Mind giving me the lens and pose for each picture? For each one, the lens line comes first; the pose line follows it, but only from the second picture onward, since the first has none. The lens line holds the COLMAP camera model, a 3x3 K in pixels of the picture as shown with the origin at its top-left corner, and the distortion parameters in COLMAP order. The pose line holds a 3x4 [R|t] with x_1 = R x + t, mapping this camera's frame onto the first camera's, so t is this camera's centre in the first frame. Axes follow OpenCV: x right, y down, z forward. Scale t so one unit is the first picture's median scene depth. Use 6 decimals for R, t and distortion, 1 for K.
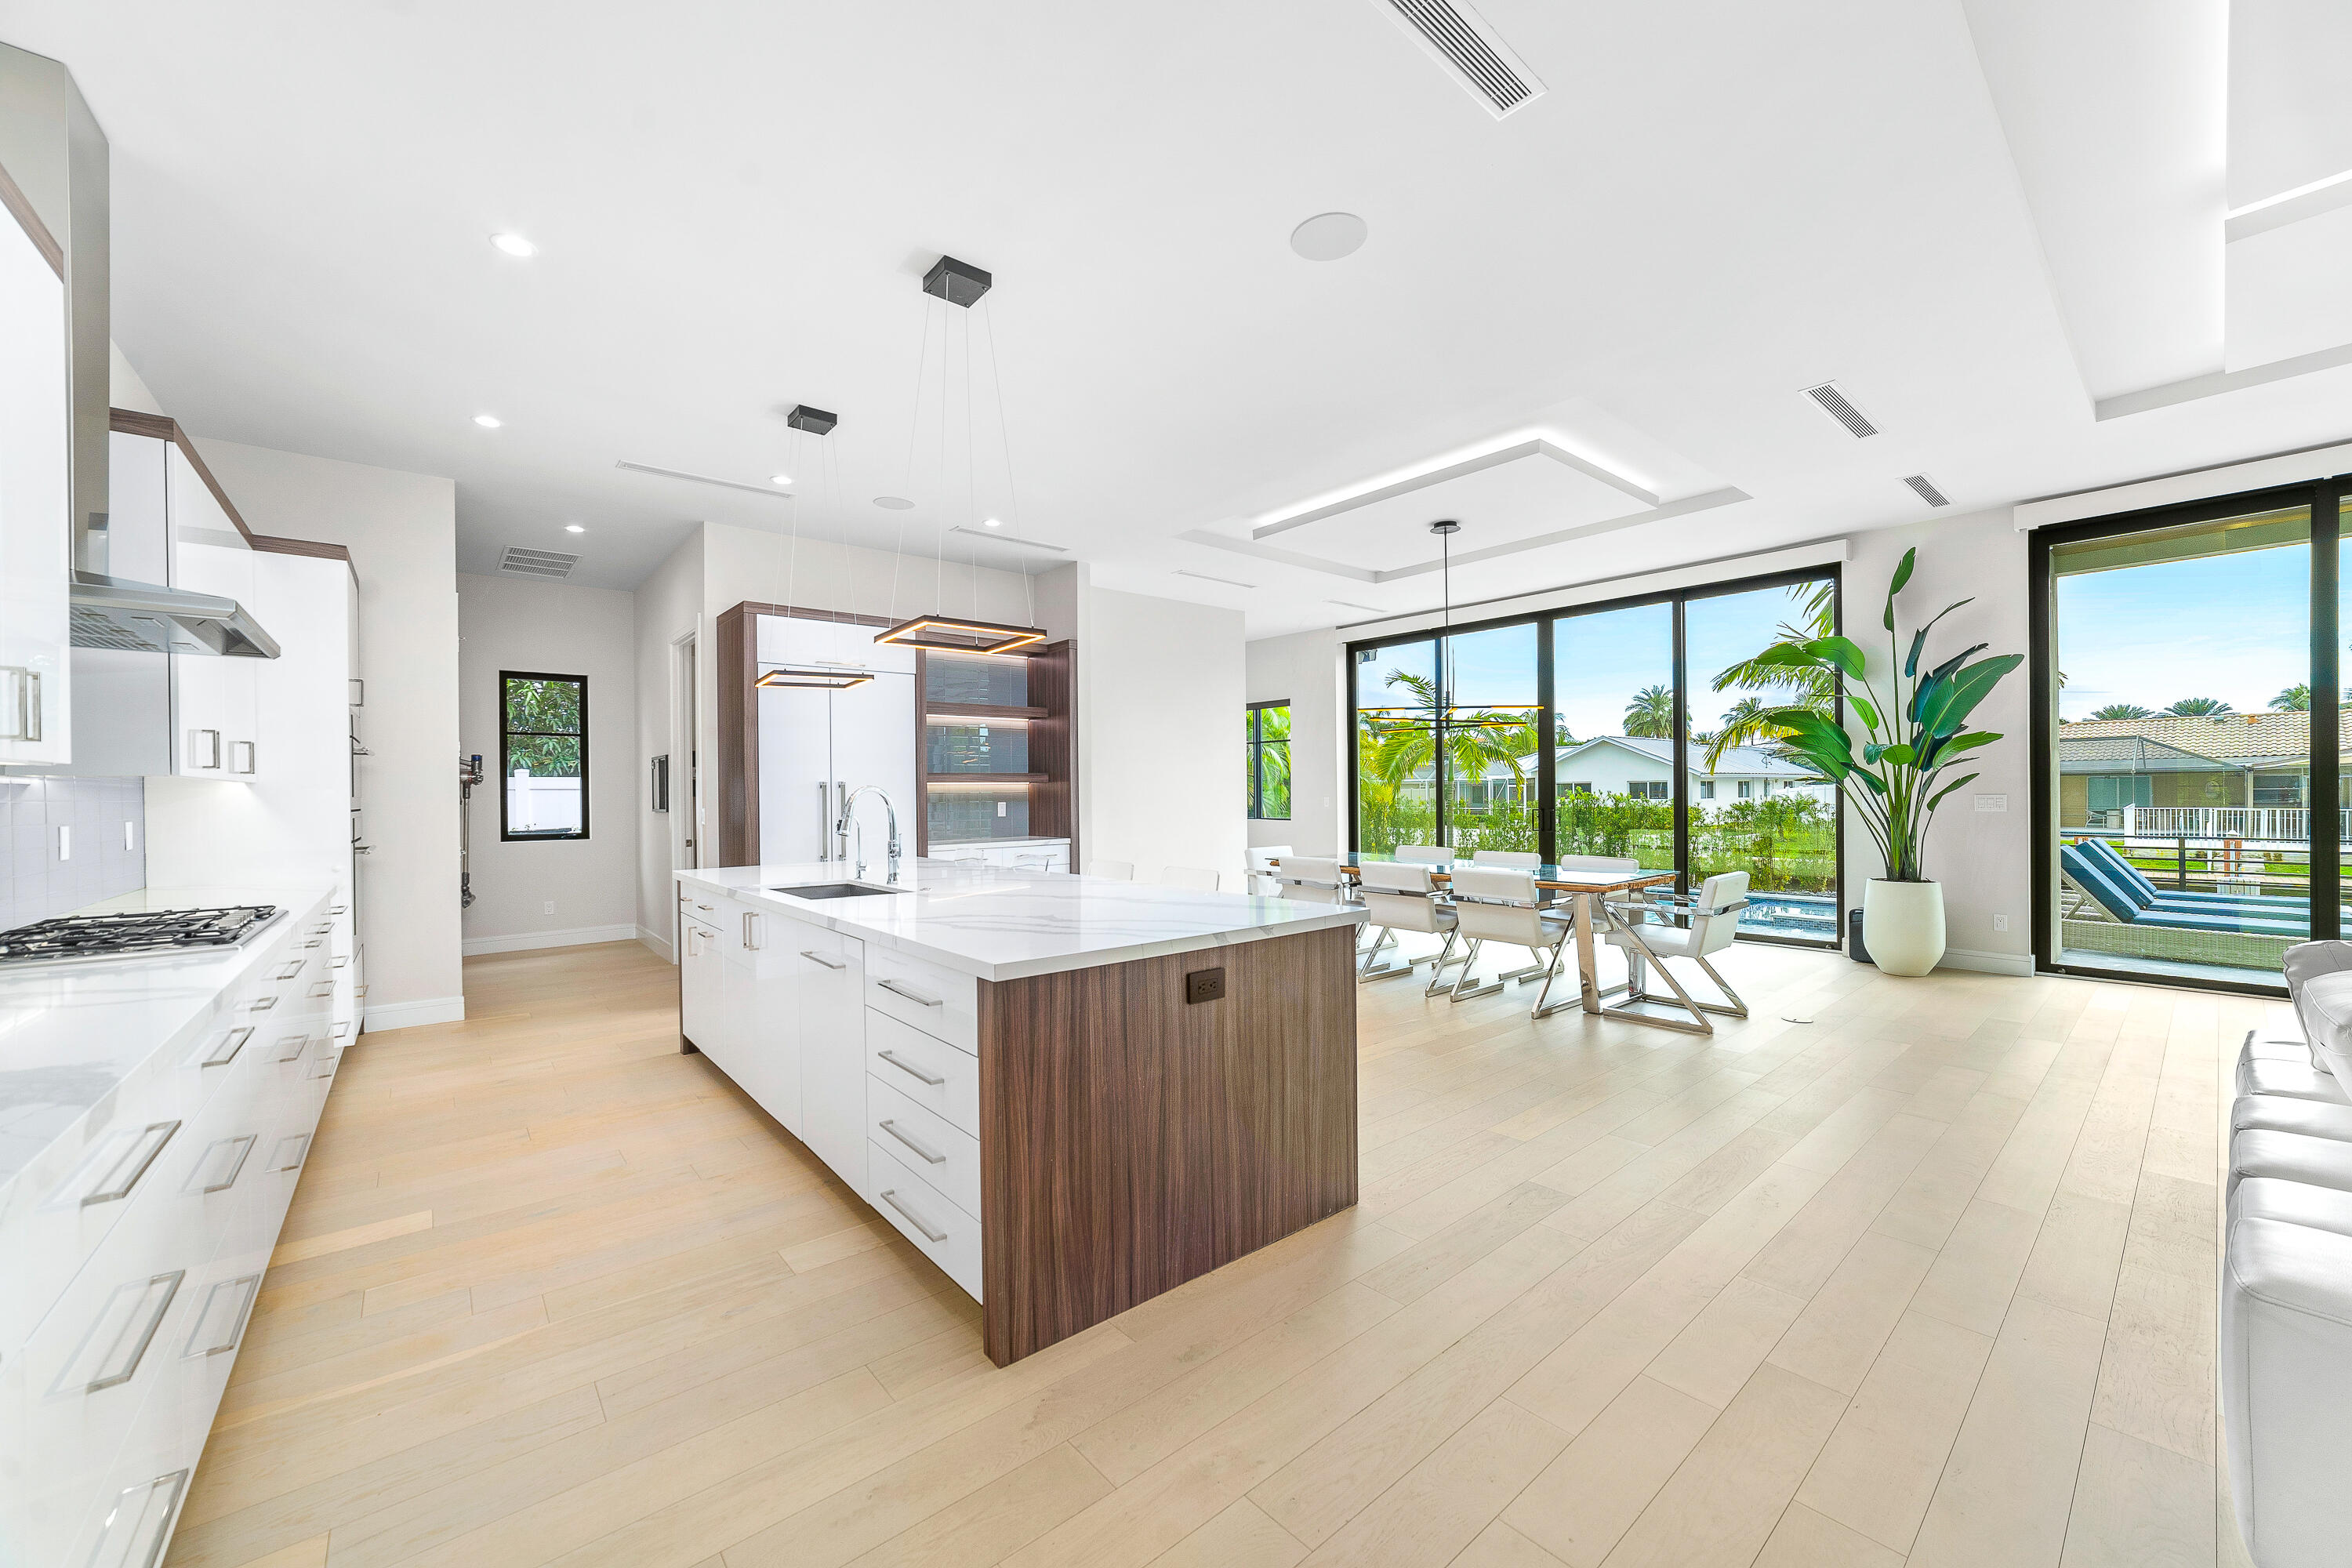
lens RADIAL K [[888.8, 0, 1181.2], [0, 888.8, 793.2], [0, 0, 1]] dist [-0.018912, 0.006853]
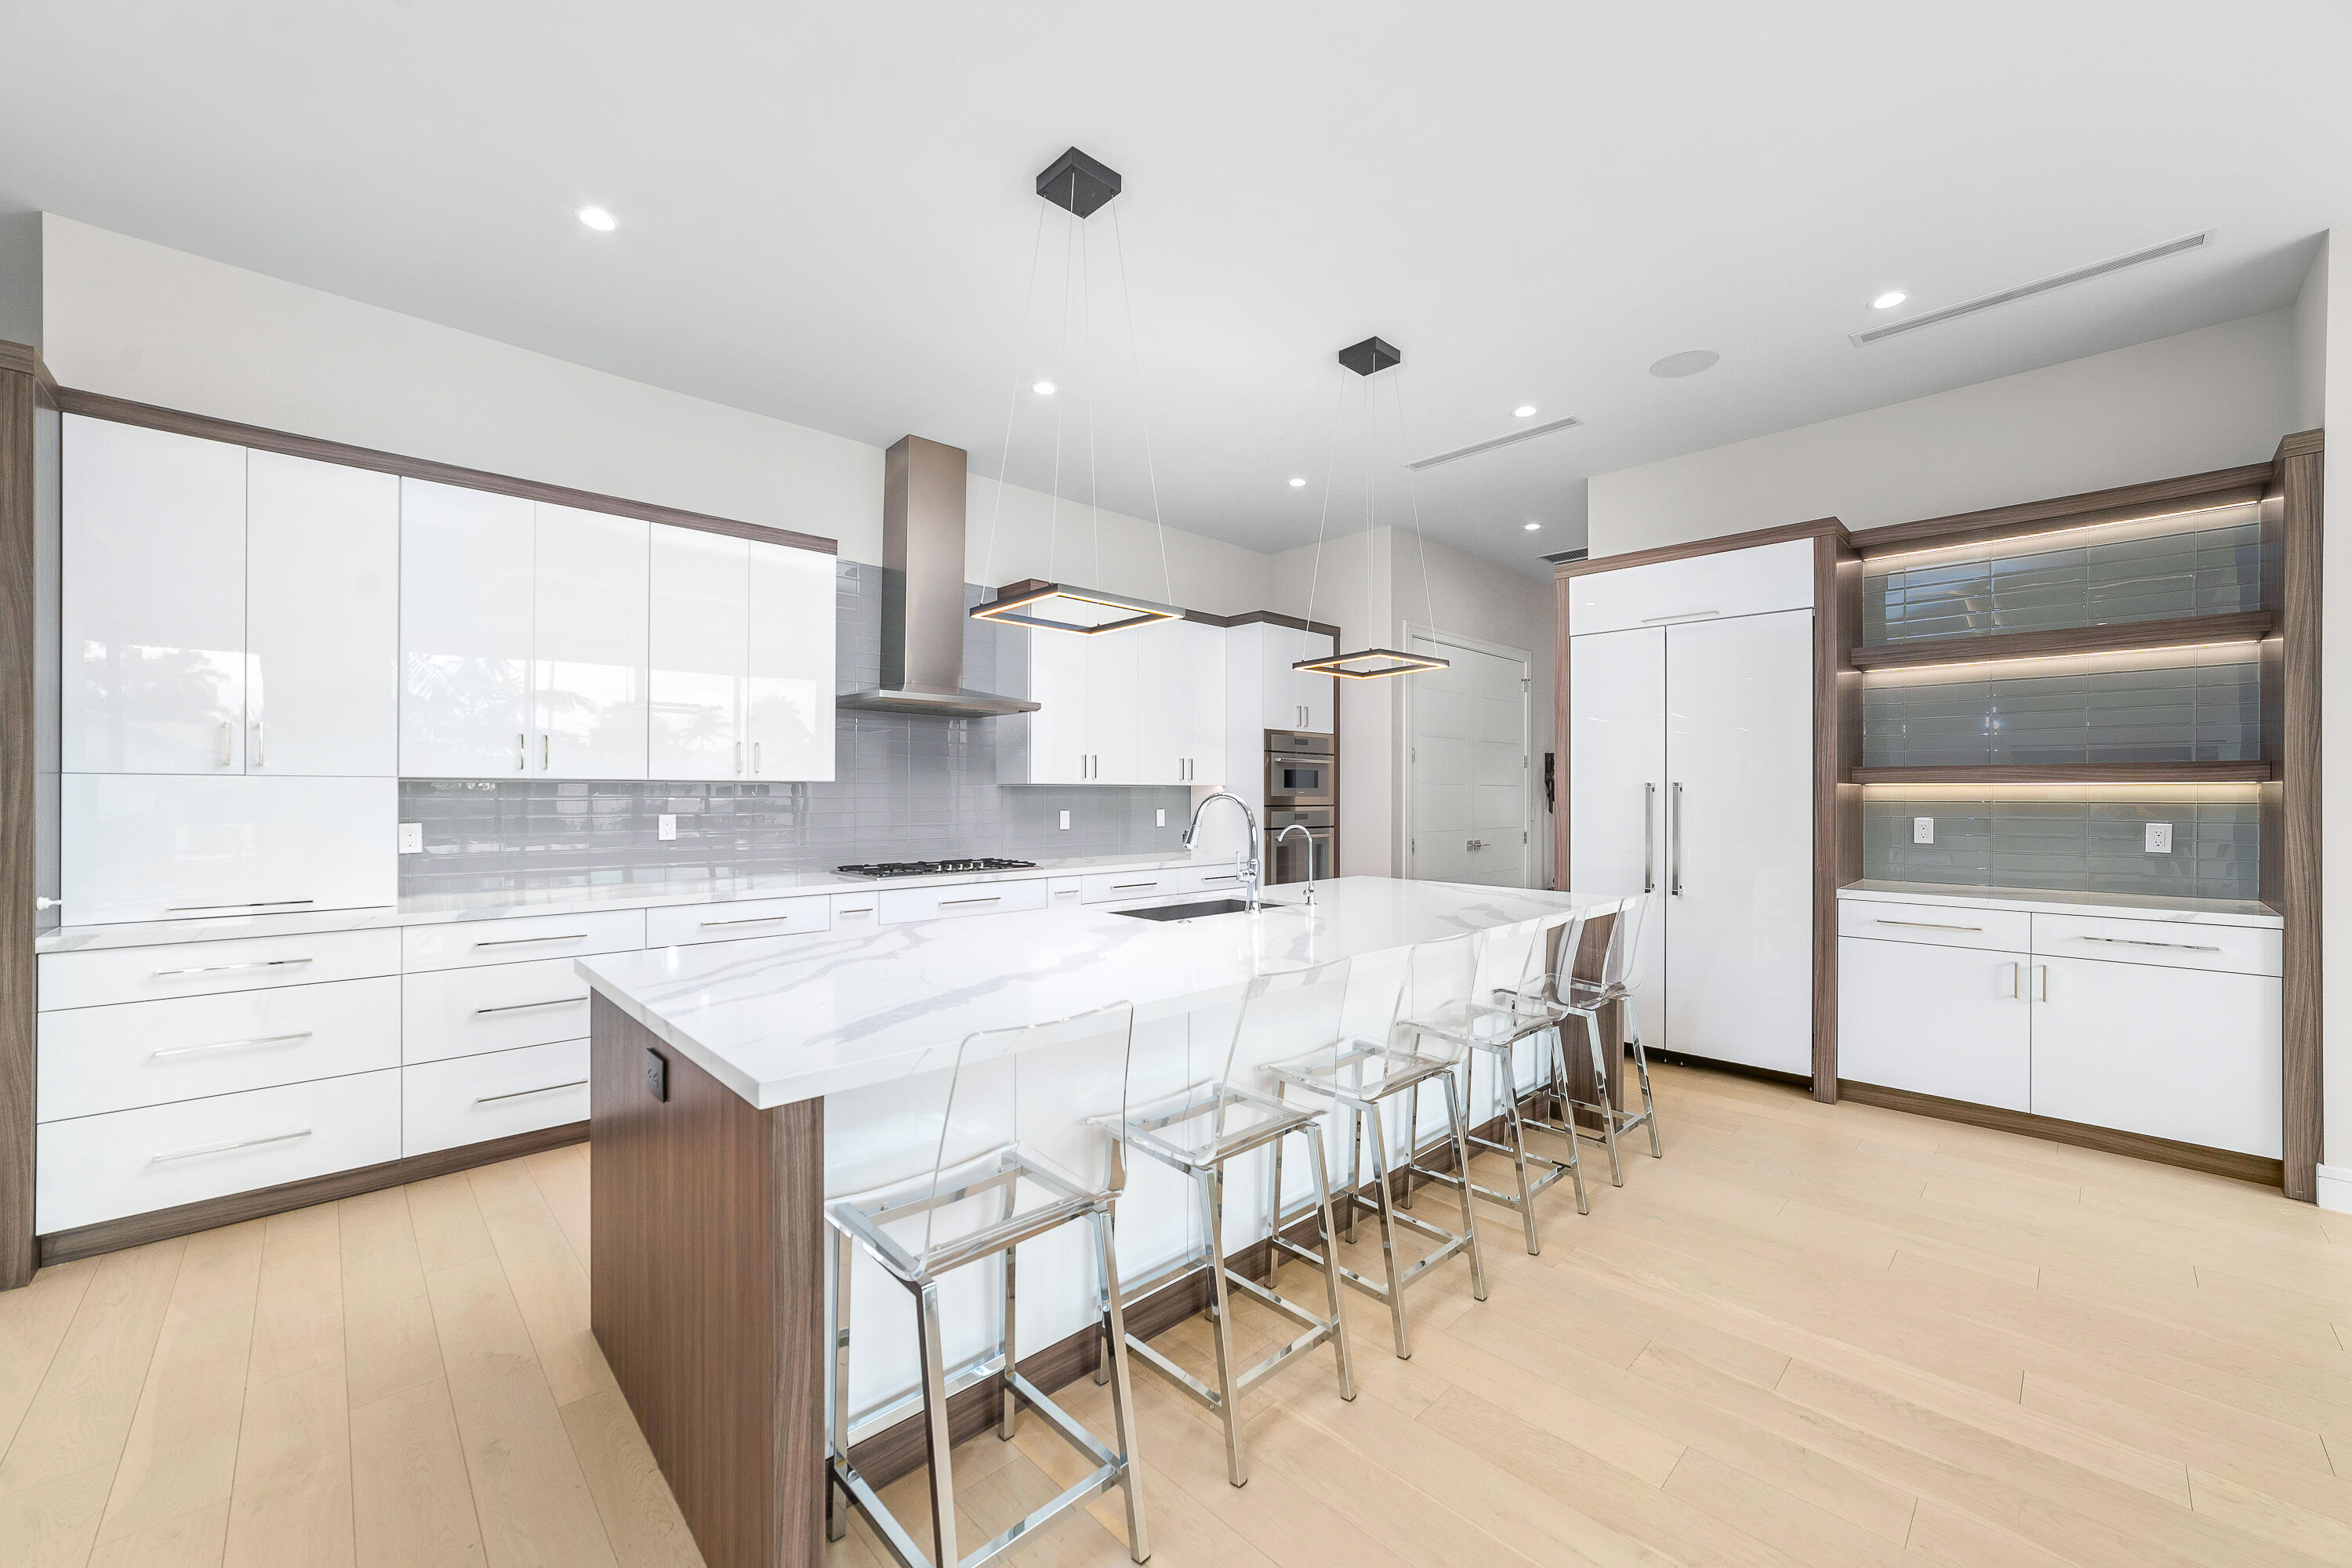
lens RADIAL K [[914.1, 0, 1176.0], [0, 914.1, 784.0], [0, 0, 1]] dist [0.005330, -0.000046]
pose [[0.076039, 0.001541, -0.997104, 0.291685], [-0.005790, 0.999983, 0.001104, -0.009514], [0.997088, 0.005690, 0.076047, 0.499660]]
